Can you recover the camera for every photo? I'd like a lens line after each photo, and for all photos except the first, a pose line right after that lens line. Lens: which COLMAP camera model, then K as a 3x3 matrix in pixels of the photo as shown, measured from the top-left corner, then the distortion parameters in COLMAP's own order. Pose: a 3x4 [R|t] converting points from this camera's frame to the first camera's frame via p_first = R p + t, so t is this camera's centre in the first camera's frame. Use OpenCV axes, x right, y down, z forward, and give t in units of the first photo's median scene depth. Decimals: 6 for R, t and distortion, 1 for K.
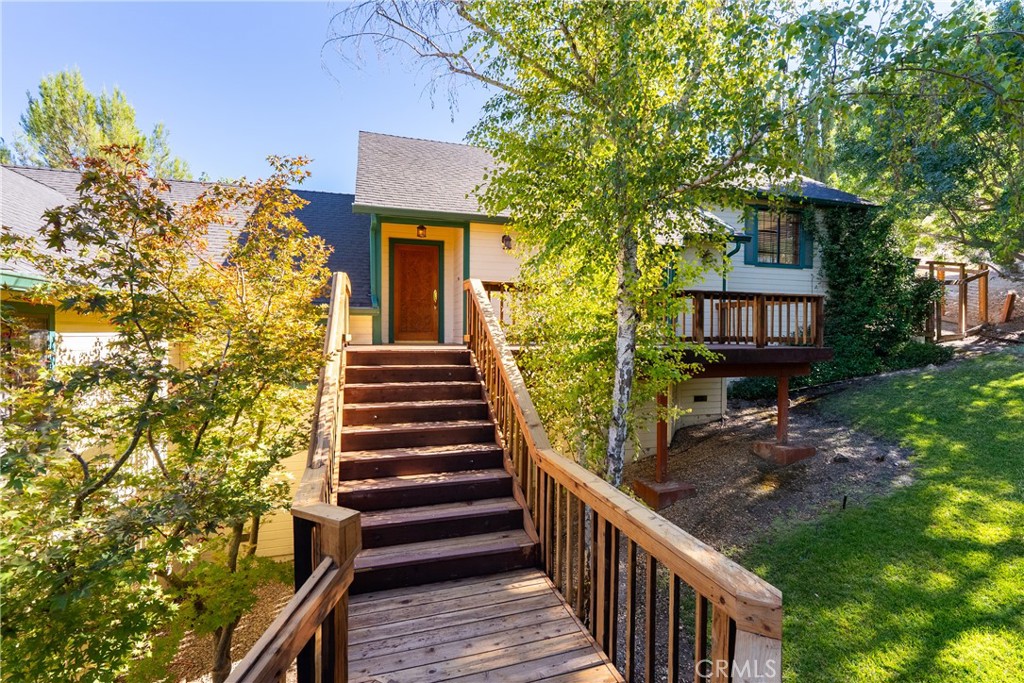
lens RADIAL K [[450.7, 0, 511.4], [0, 450.7, 338.0], [0, 0, 1]] dist [-0.005157, 0.000952]
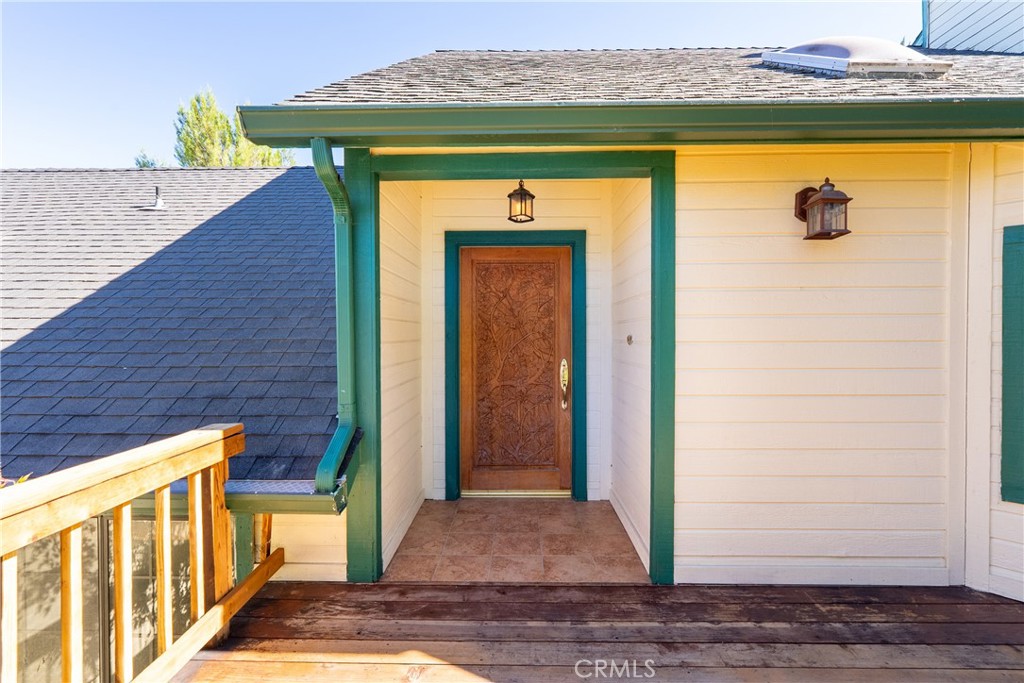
lens RADIAL K [[450.7, 0, 512.5], [0, 450.7, 341.6], [0, 0, 1]] dist [-0.005157, 0.000952]
pose [[0.947203, 0.003950, -0.320610, -0.090881], [-0.005883, 0.999970, -0.005062, -0.126192], [0.320581, 0.006681, 0.947198, 0.650437]]
